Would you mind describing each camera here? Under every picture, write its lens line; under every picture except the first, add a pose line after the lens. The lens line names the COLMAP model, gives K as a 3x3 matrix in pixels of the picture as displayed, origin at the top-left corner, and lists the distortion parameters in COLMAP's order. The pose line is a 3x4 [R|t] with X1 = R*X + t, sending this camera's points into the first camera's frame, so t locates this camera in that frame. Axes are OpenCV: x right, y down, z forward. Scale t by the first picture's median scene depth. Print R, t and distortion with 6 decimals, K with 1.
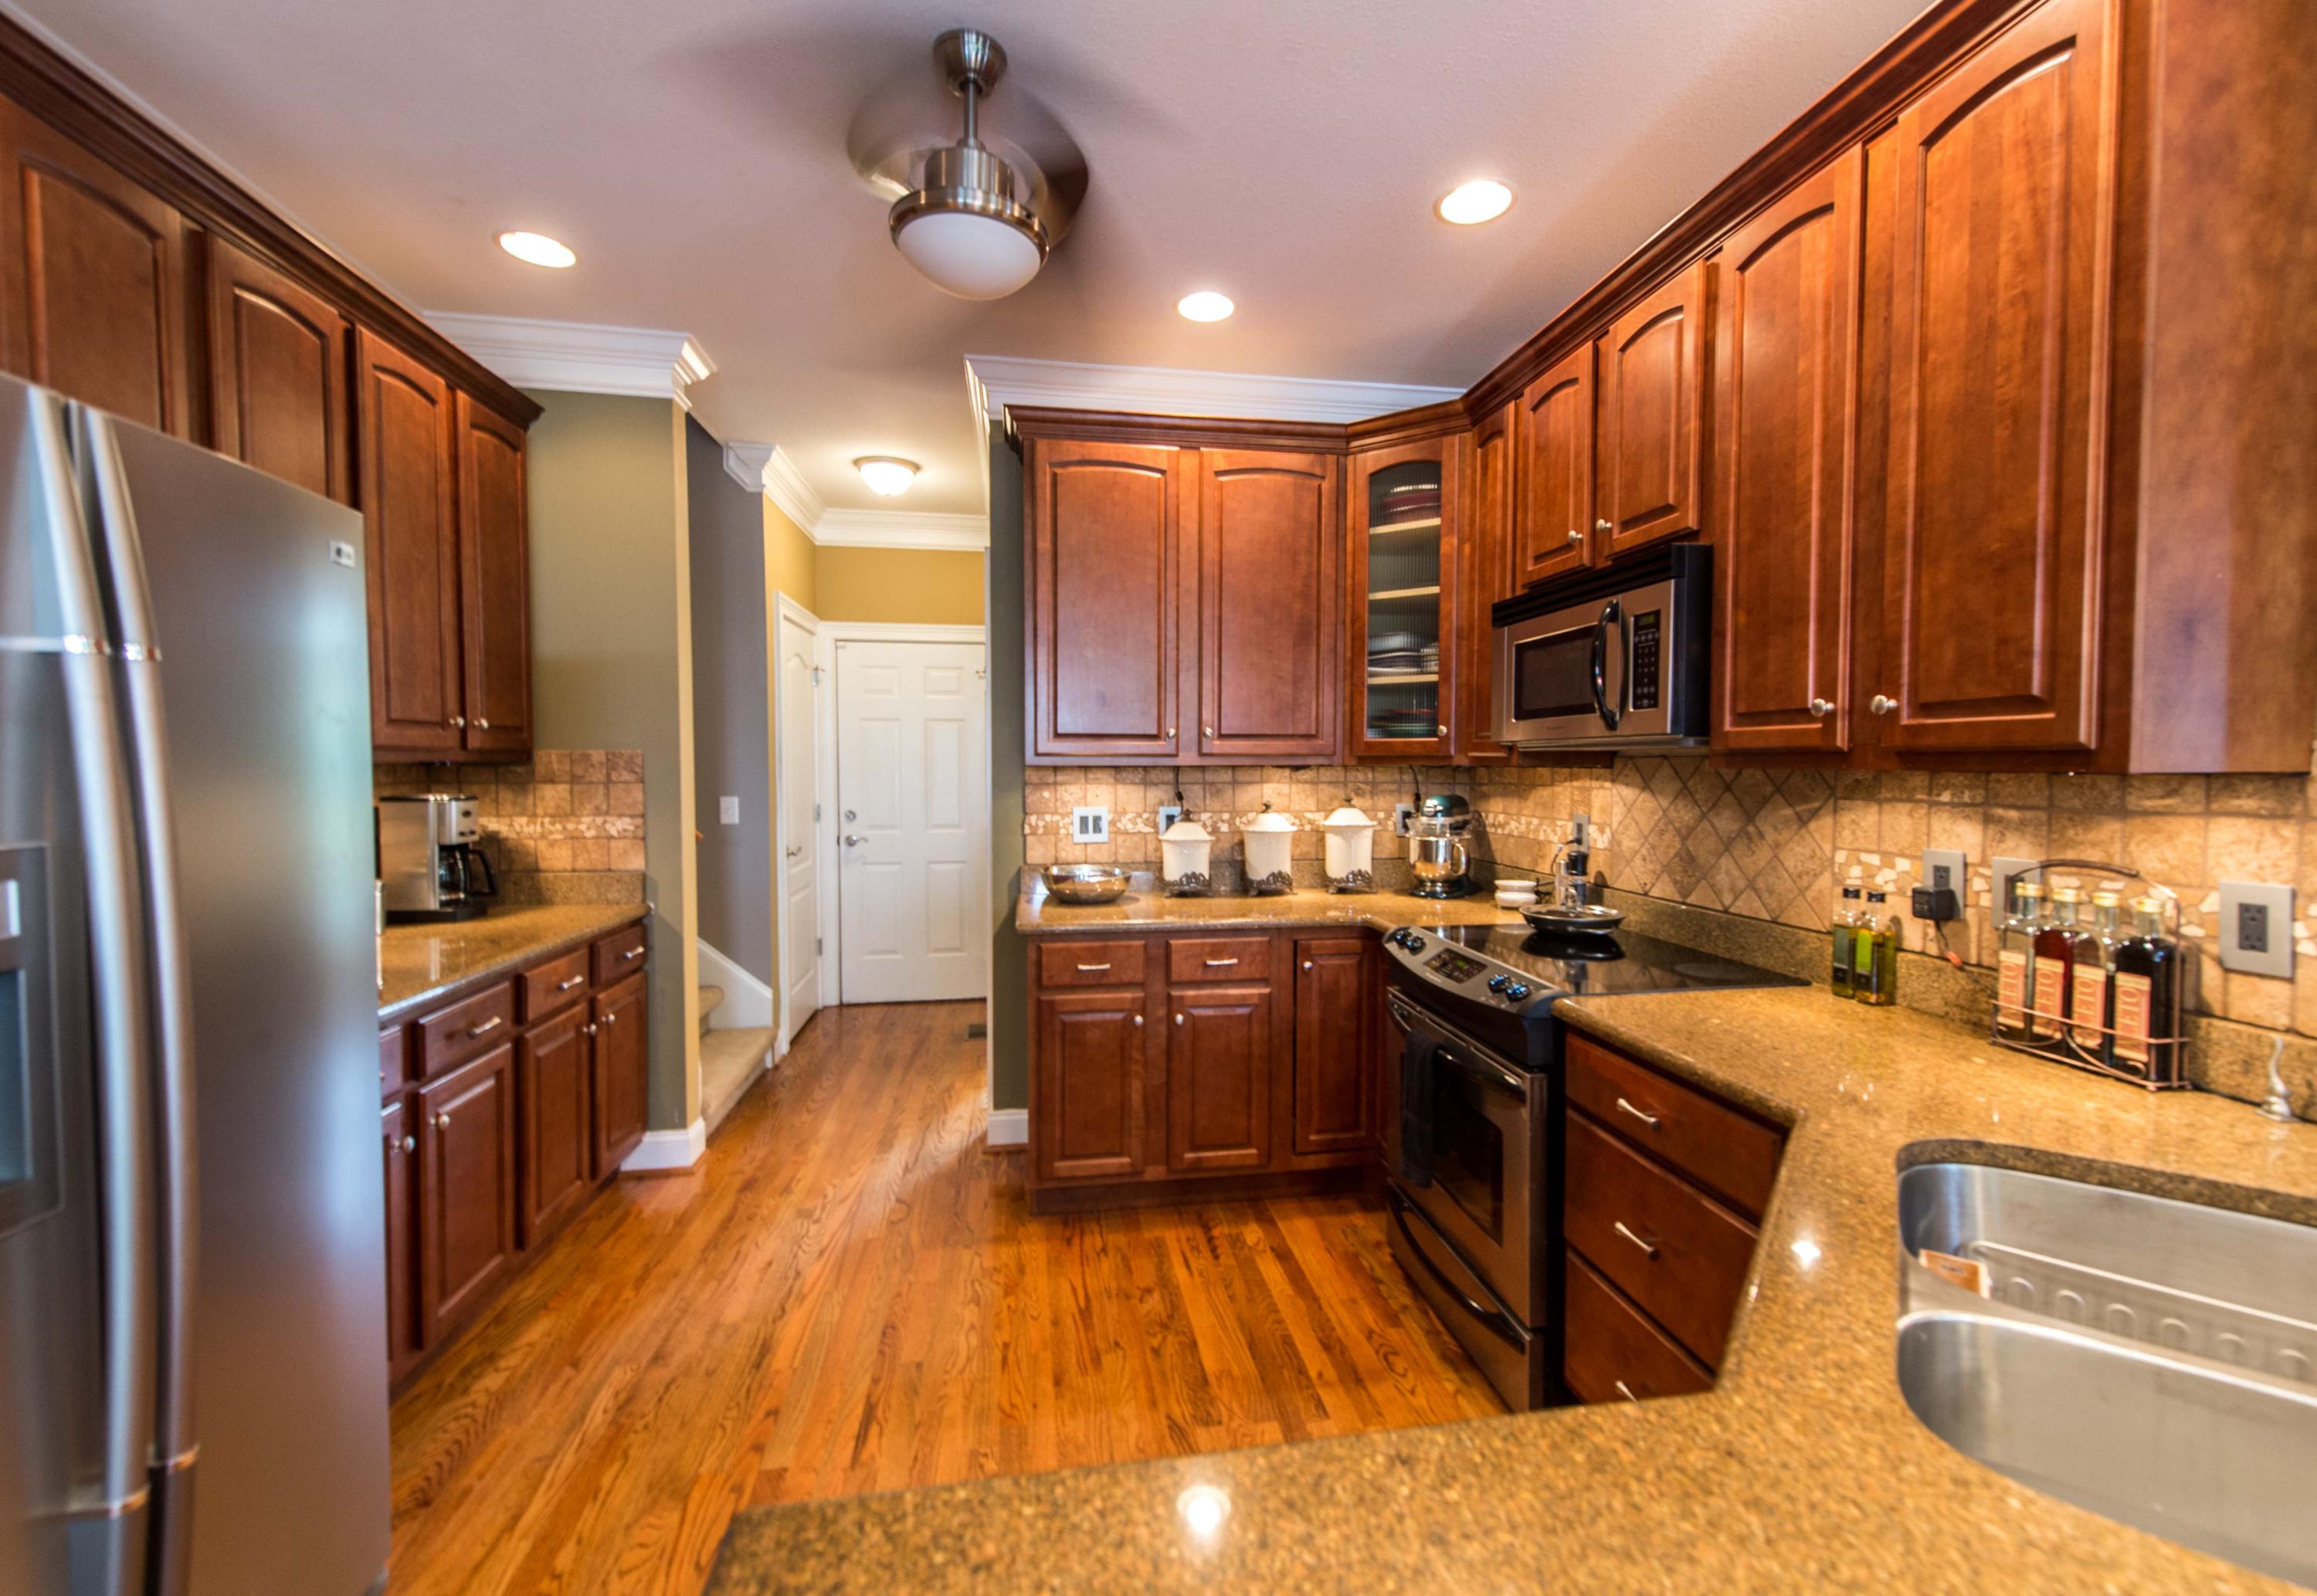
lens RADIAL K [[983.2, 0, 1180.0], [0, 983.2, 793.9], [0, 0, 1]] dist [0.020091, -0.012655]
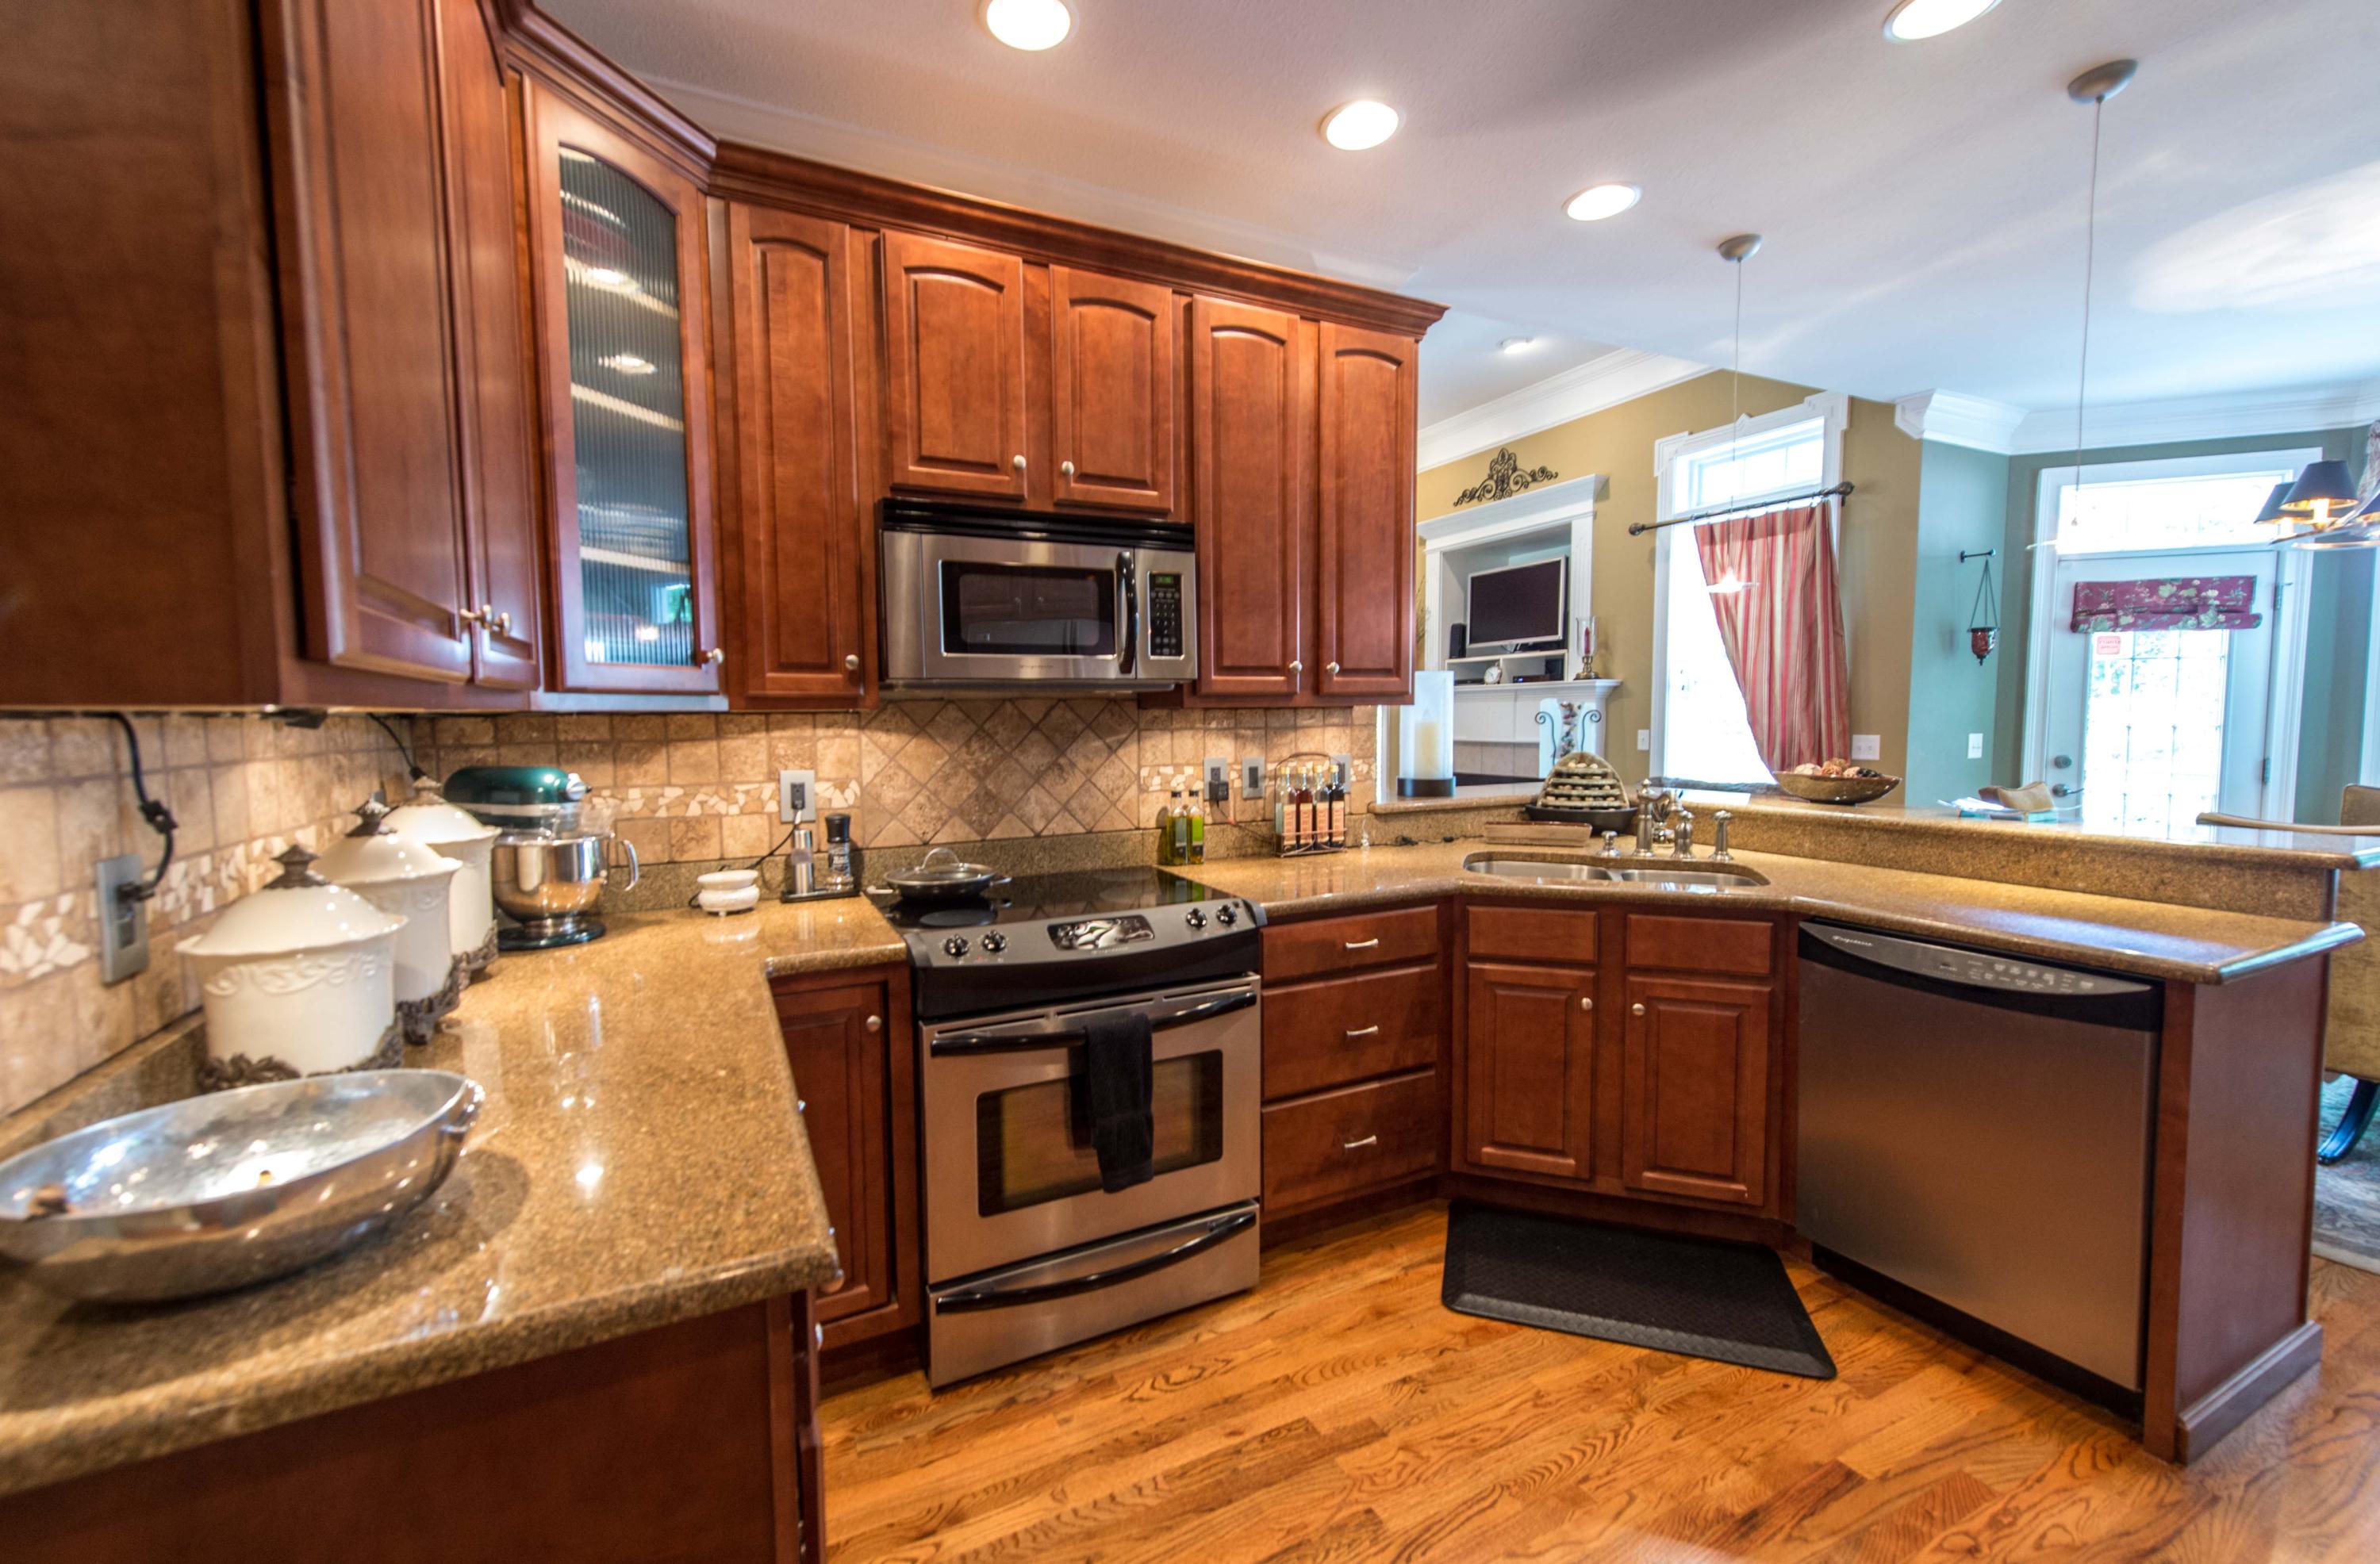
lens RADIAL K [[958.4, 0, 1192.8], [0, 958.4, 777.0], [0, 0, 1]] dist [0.016017, -0.004045]
pose [[-0.301836, -0.061687, 0.951362, -0.517654], [0.043359, 0.995984, 0.078337, -0.026281], [-0.952374, 0.064894, -0.297949, 1.091903]]
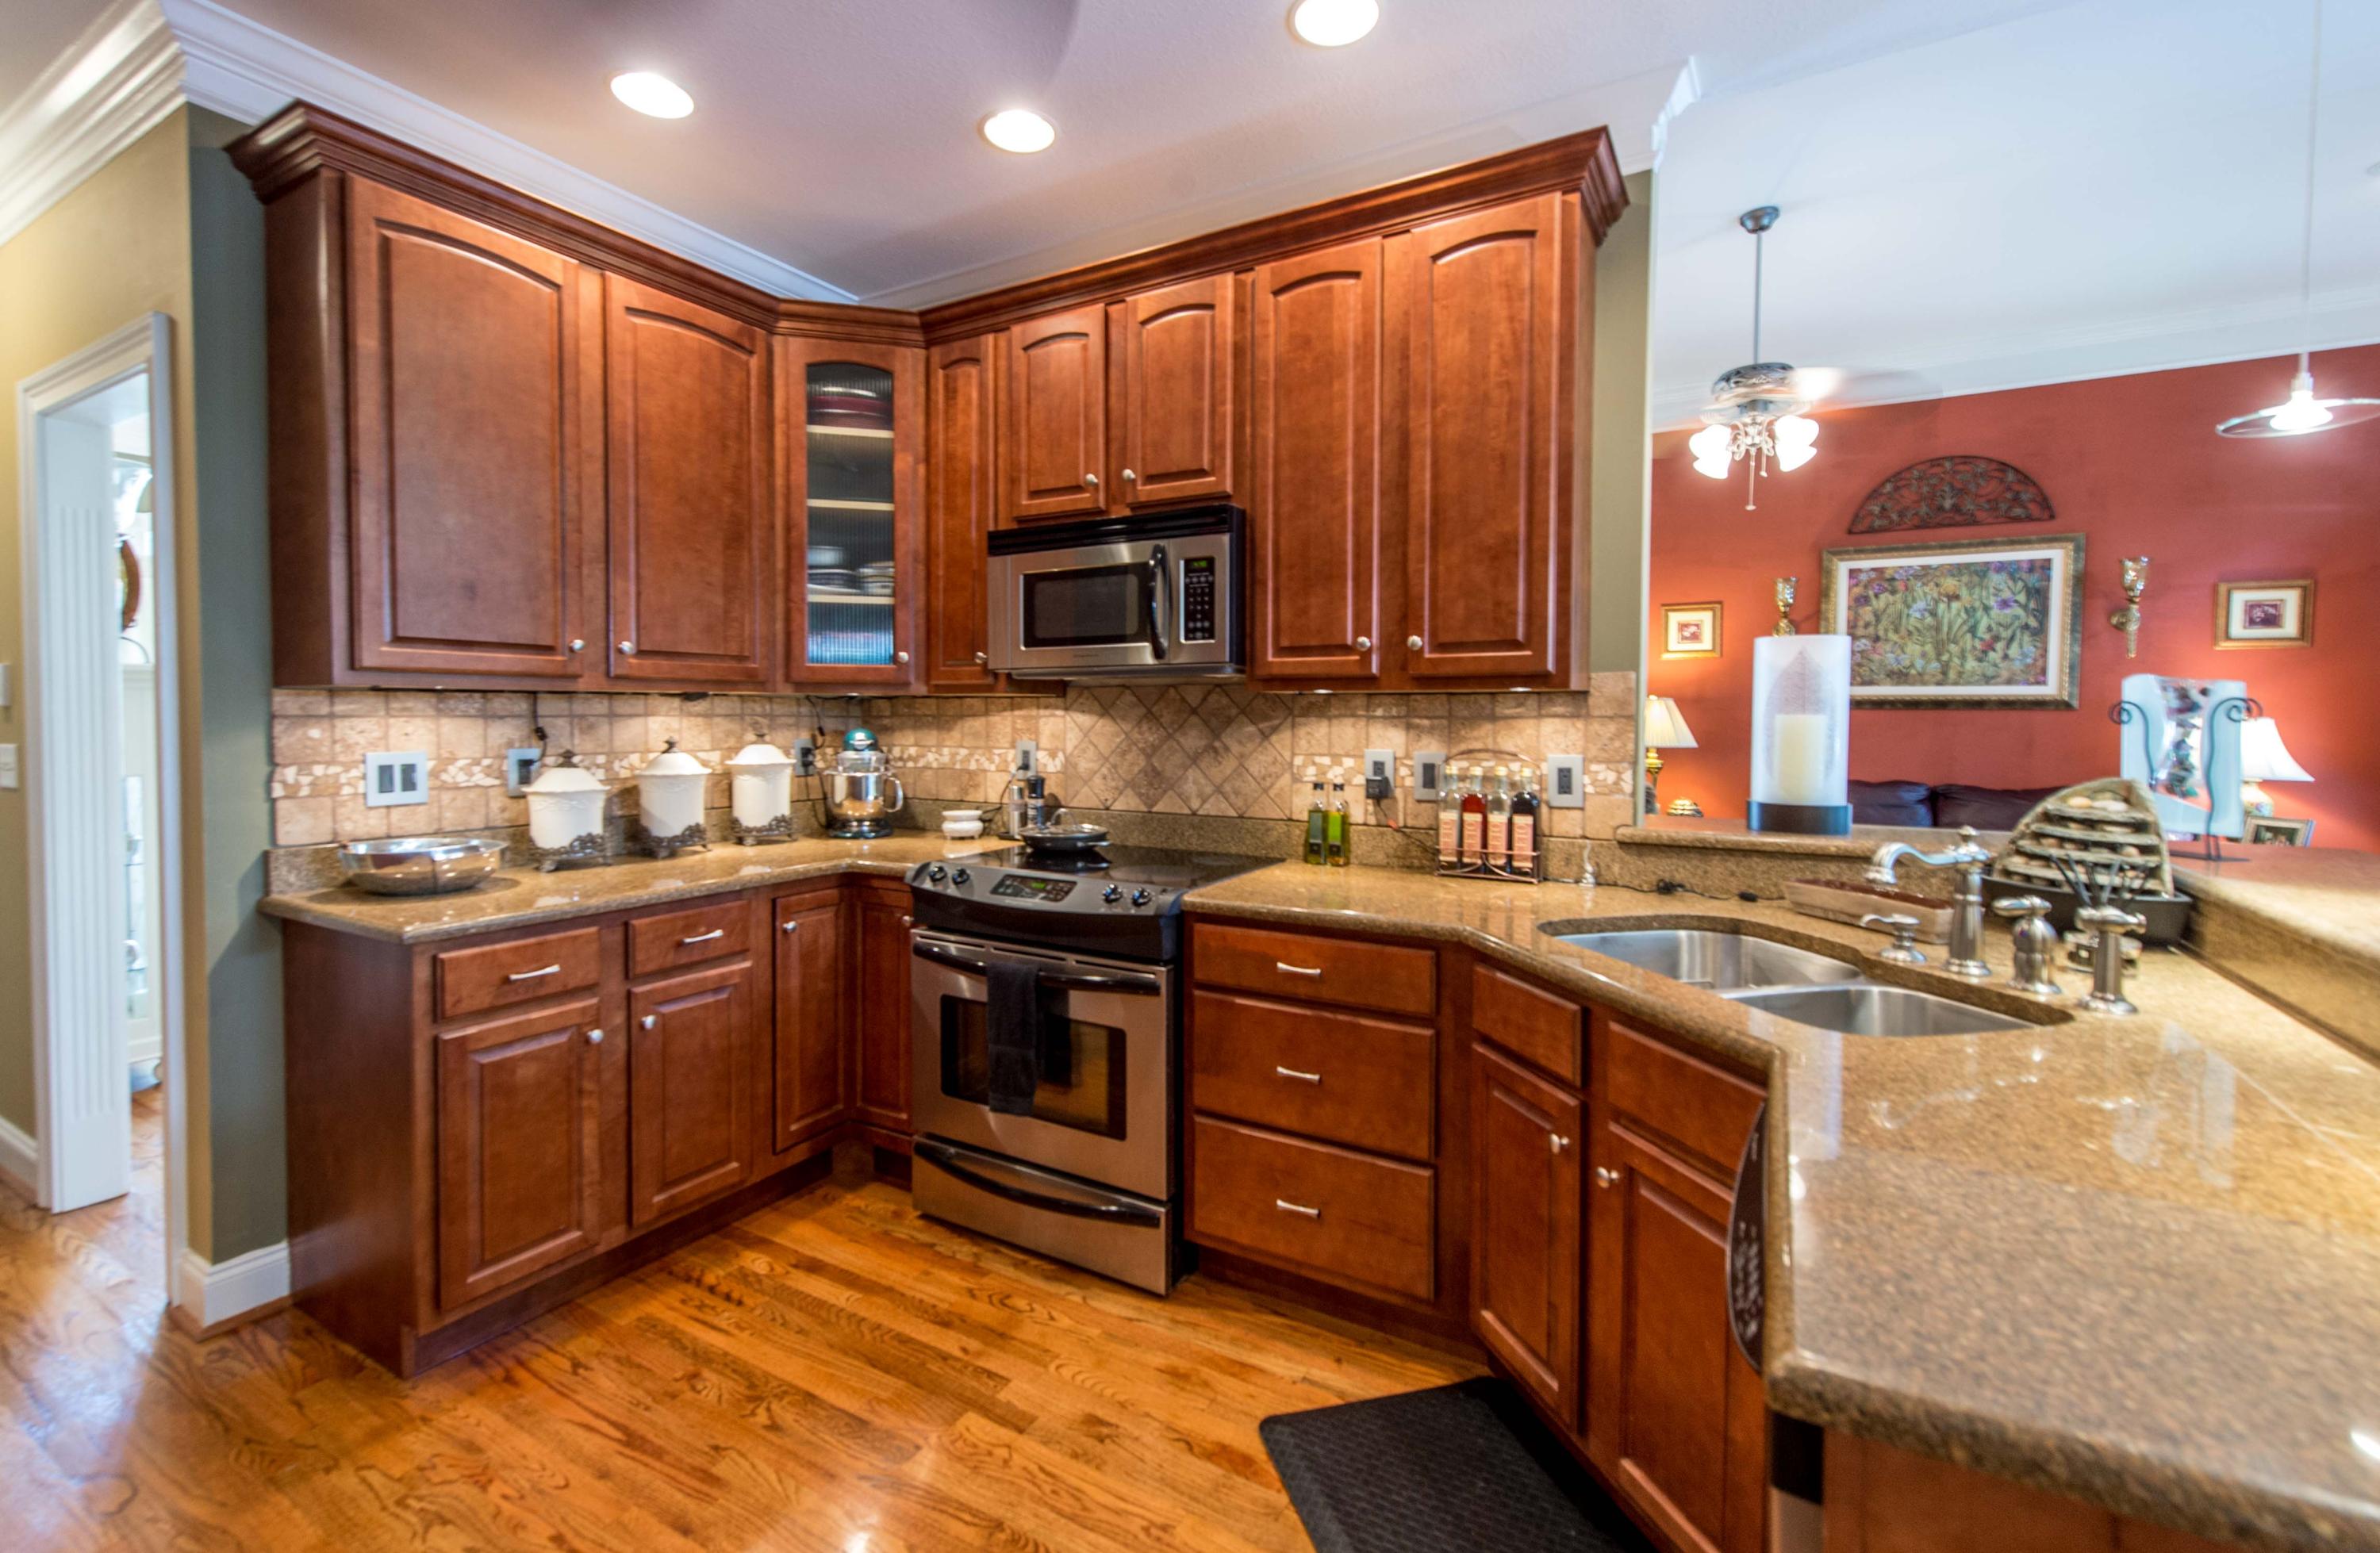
lens RADIAL K [[1030.1, 0, 1179.2], [0, 1030.1, 741.2], [0, 0, 1]] dist [0.003216, -0.000334]
pose [[0.634295, -0.020426, 0.772821, -0.403460], [0.024418, 0.999681, 0.006381, 0.020375], [-0.772706, 0.014823, 0.634592, 0.204913]]
